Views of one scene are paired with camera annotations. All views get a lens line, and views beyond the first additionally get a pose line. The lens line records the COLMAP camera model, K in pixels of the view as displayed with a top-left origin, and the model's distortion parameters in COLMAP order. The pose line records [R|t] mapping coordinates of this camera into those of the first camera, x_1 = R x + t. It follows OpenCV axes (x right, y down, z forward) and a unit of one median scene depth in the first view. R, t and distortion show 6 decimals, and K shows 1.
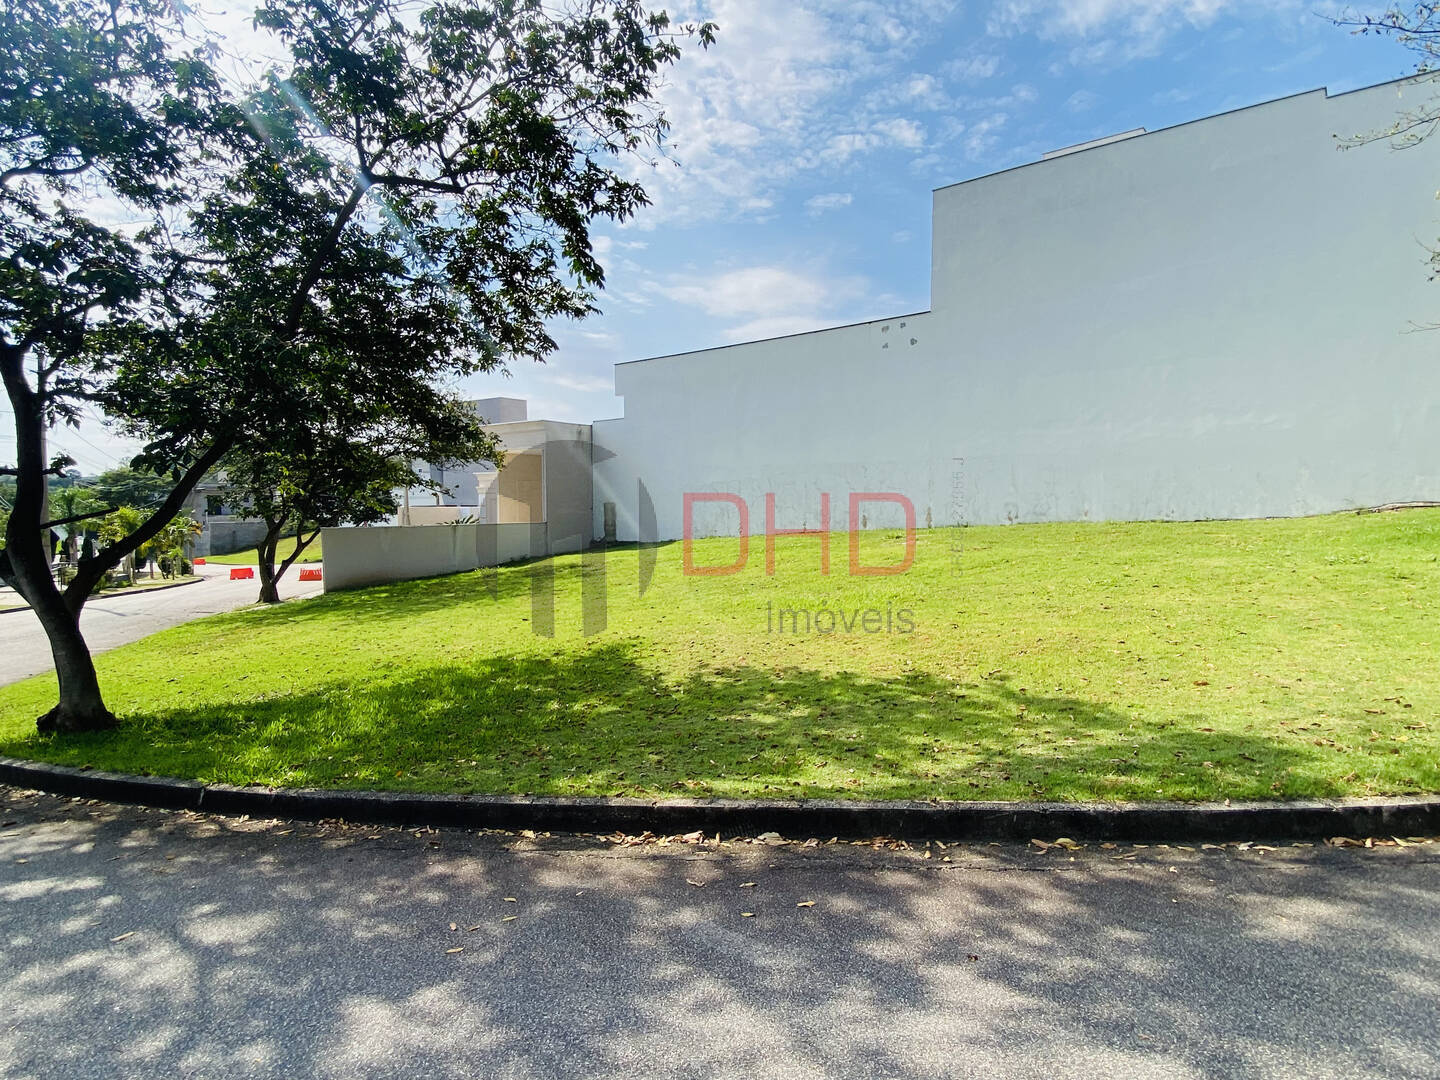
lens RADIAL K [[776.8, 0, 720.4], [0, 776.8, 538.3], [0, 0, 1]] dist [-0.003168, -0.000473]
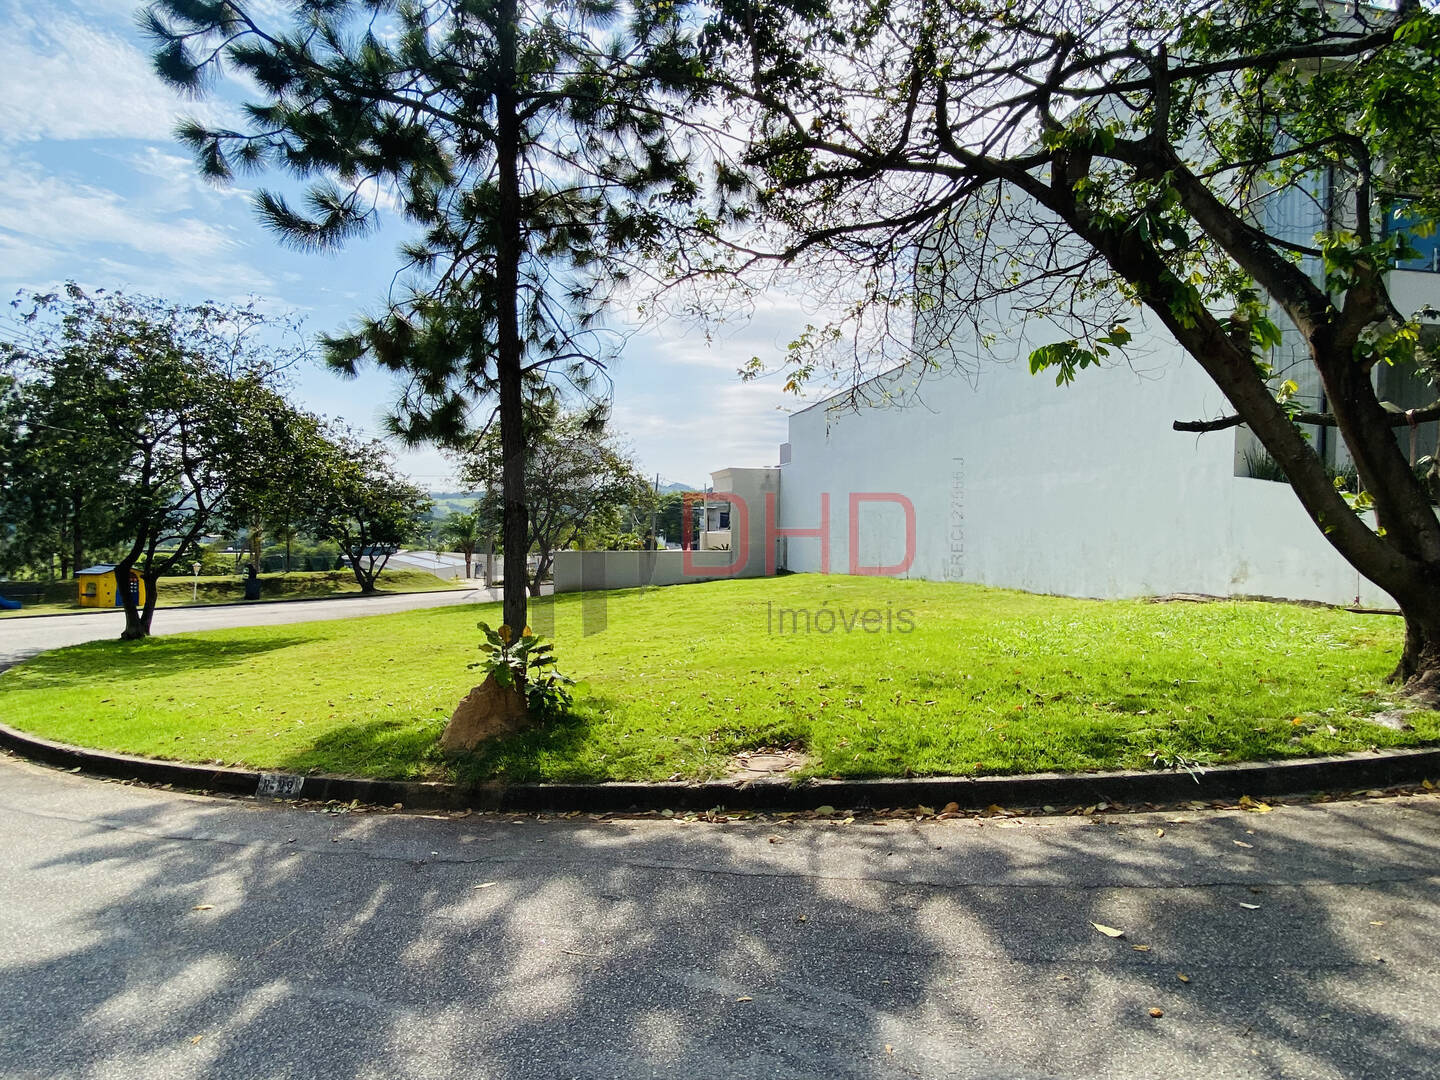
lens RADIAL K [[776.8, 0, 722.3], [0, 776.8, 540.9], [0, 0, 1]] dist [-0.003168, -0.000473]
pose [[0.749609, 0.033599, -0.661028, 0.746661], [-0.038581, 0.999231, 0.007038, -0.060552], [0.660755, 0.020227, 0.750329, 0.104111]]
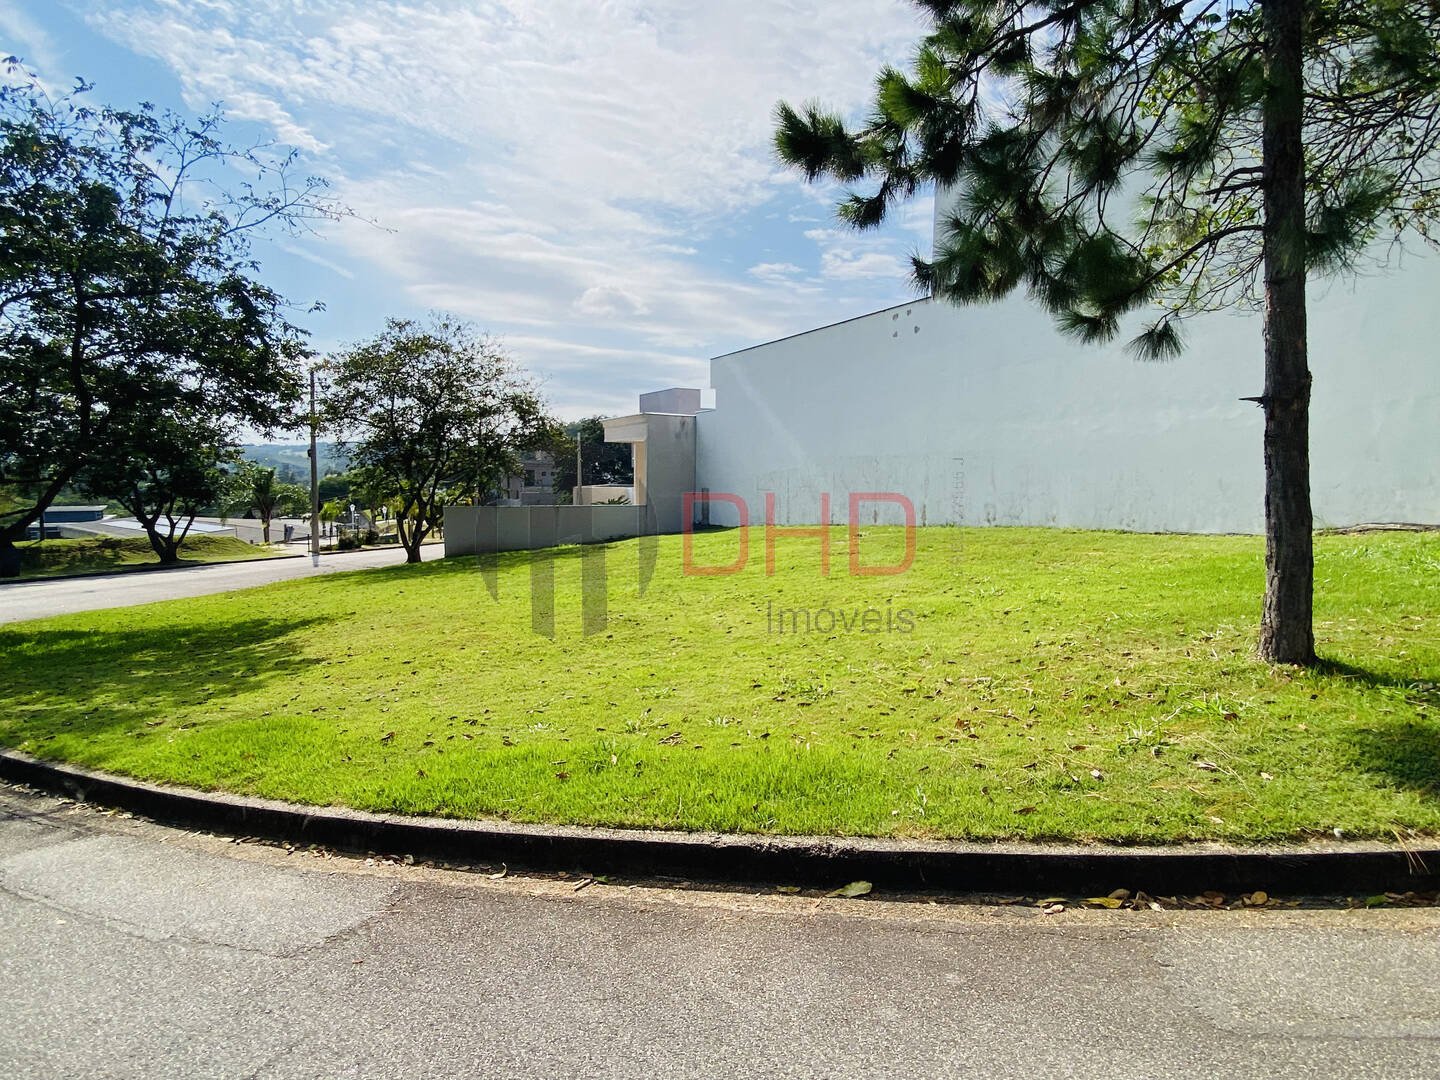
lens RADIAL K [[776.8, 0, 717.8], [0, 776.8, 541.2], [0, 0, 1]] dist [-0.003168, -0.000473]
pose [[0.915902, 0.046008, -0.398756, 0.416066], [-0.030309, 0.998500, 0.045589, -0.030700], [0.400256, -0.029670, 0.915923, 0.025502]]
